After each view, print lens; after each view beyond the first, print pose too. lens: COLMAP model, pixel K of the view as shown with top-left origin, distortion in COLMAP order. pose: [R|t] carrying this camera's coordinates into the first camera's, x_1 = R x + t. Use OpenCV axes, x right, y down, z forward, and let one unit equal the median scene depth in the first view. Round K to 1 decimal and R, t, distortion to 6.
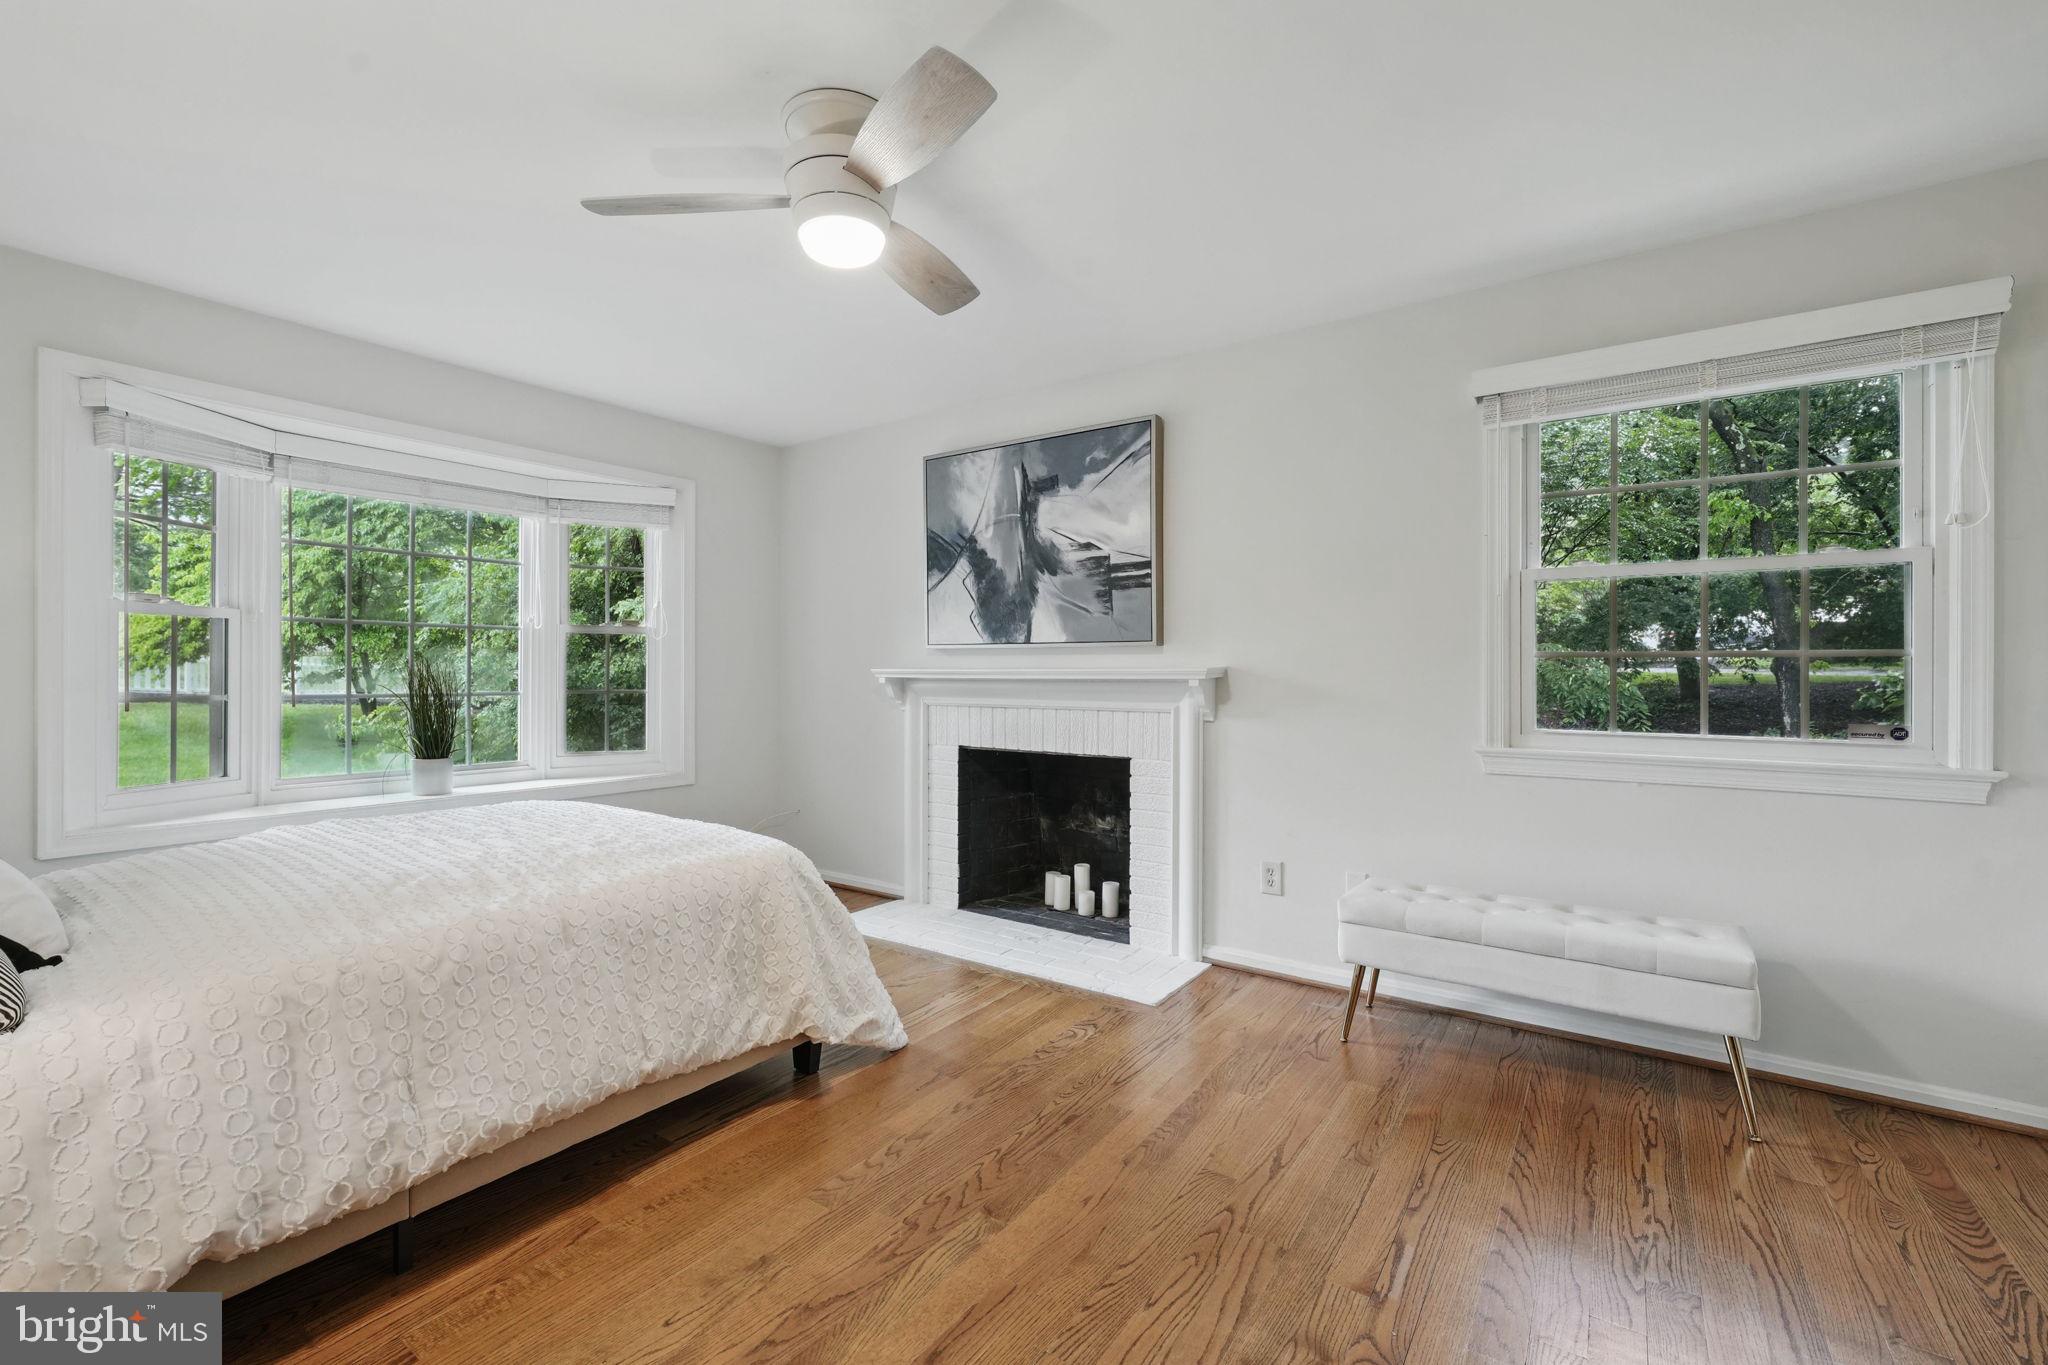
lens RADIAL K [[866.3, 0, 1022.6], [0, 866.3, 673.7], [0, 0, 1]] dist [-0.003362, -0.000084]
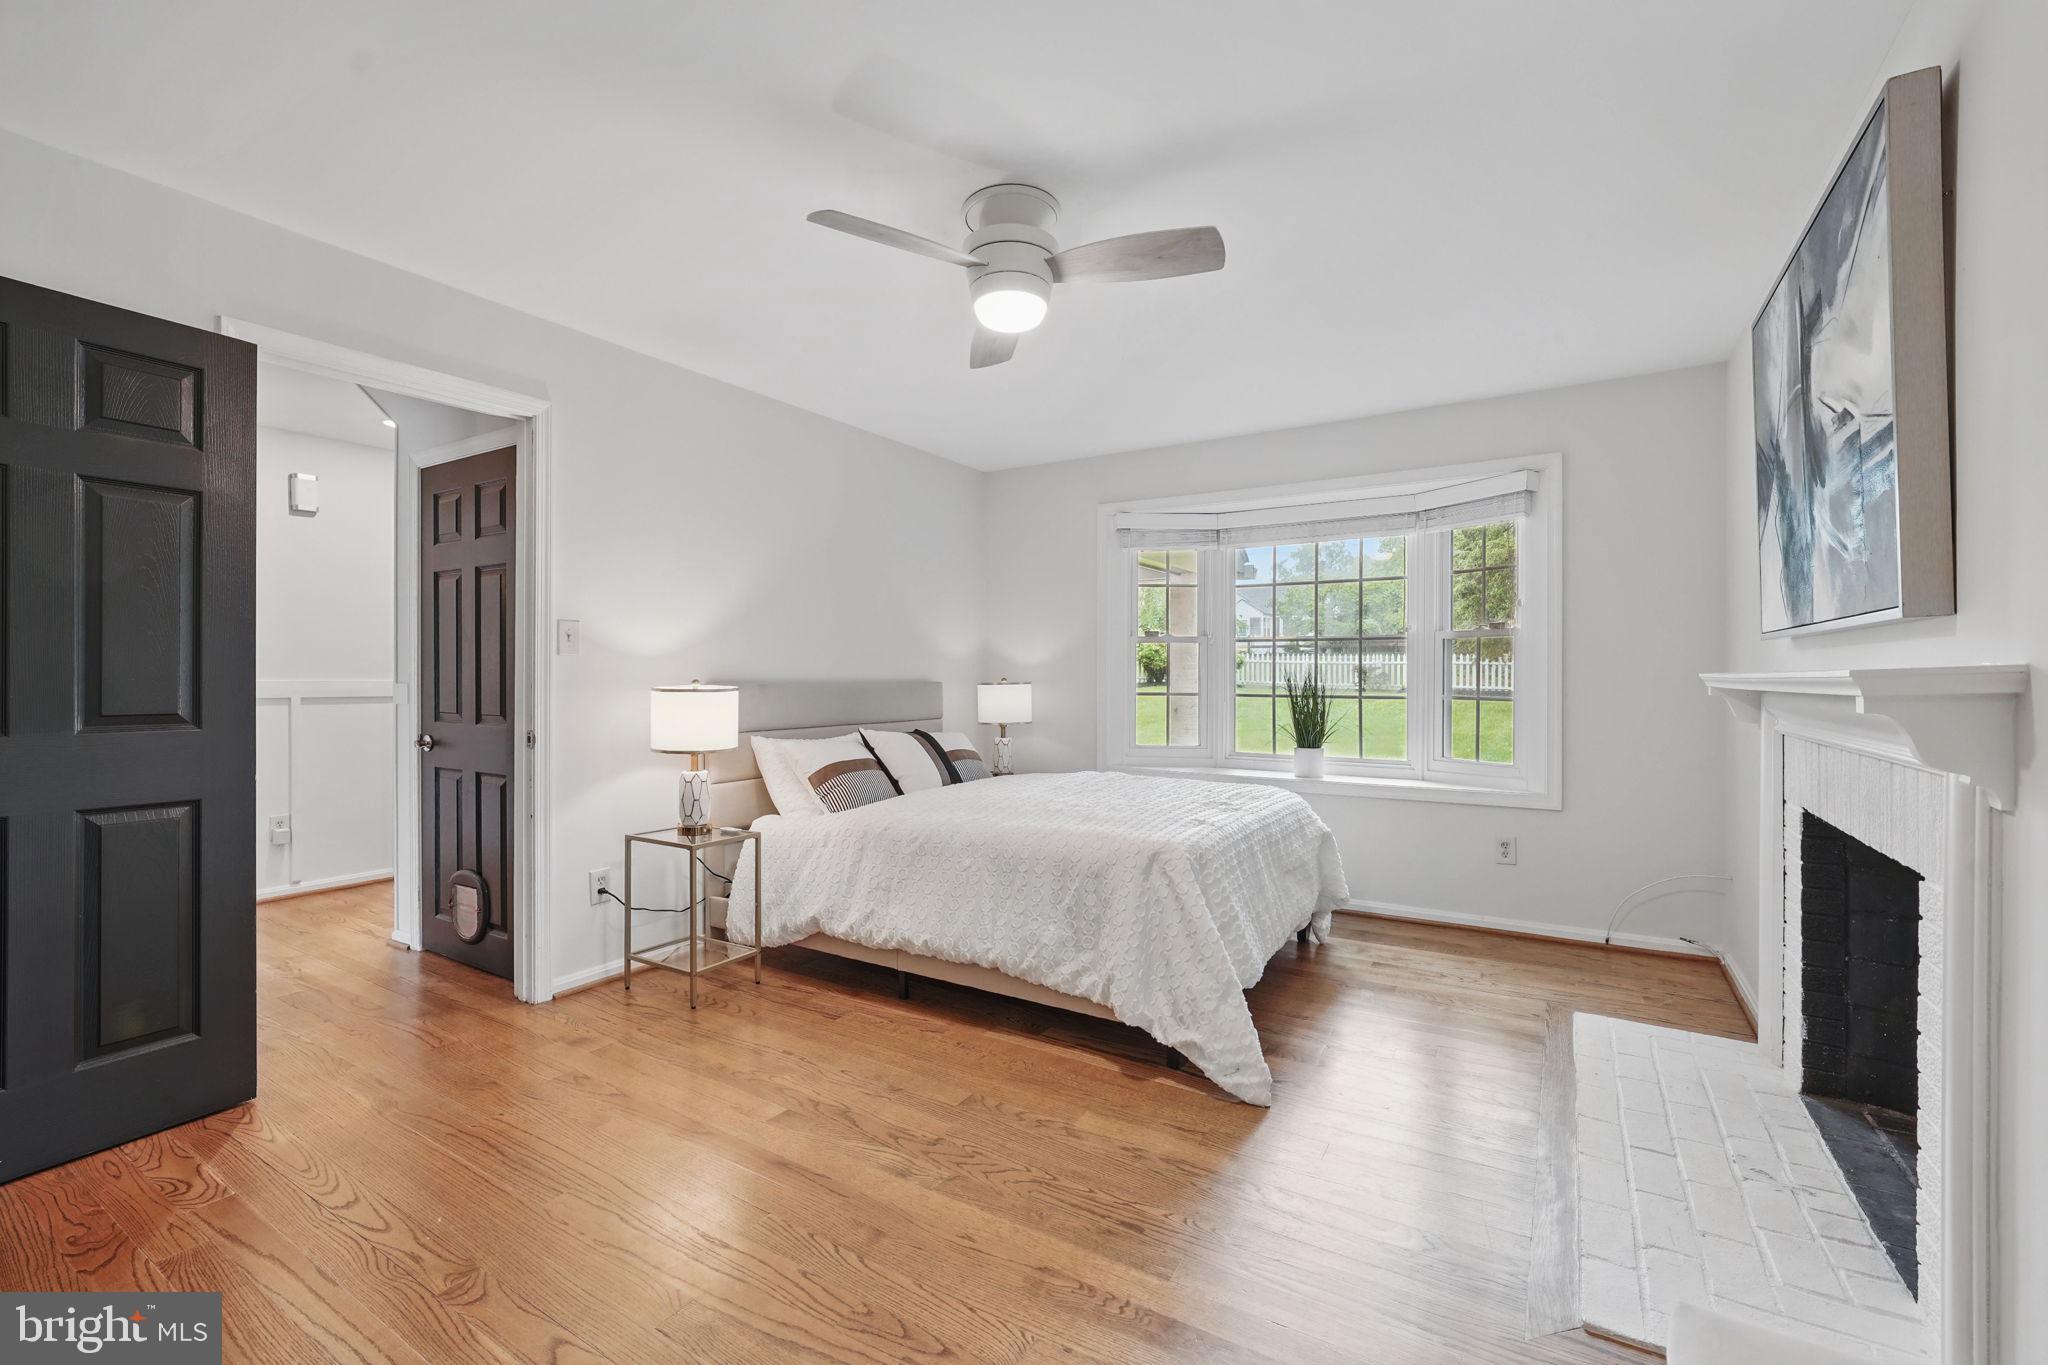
lens RADIAL K [[866.3, 0, 1022.6], [0, 866.3, 673.7], [0, 0, 1]] dist [-0.003362, -0.000084]
pose [[0.060245, -0.004052, -0.998175, 0.930425], [-0.002692, 0.999987, -0.004222, -0.002740], [0.998180, 0.002941, 0.060233, 0.911154]]
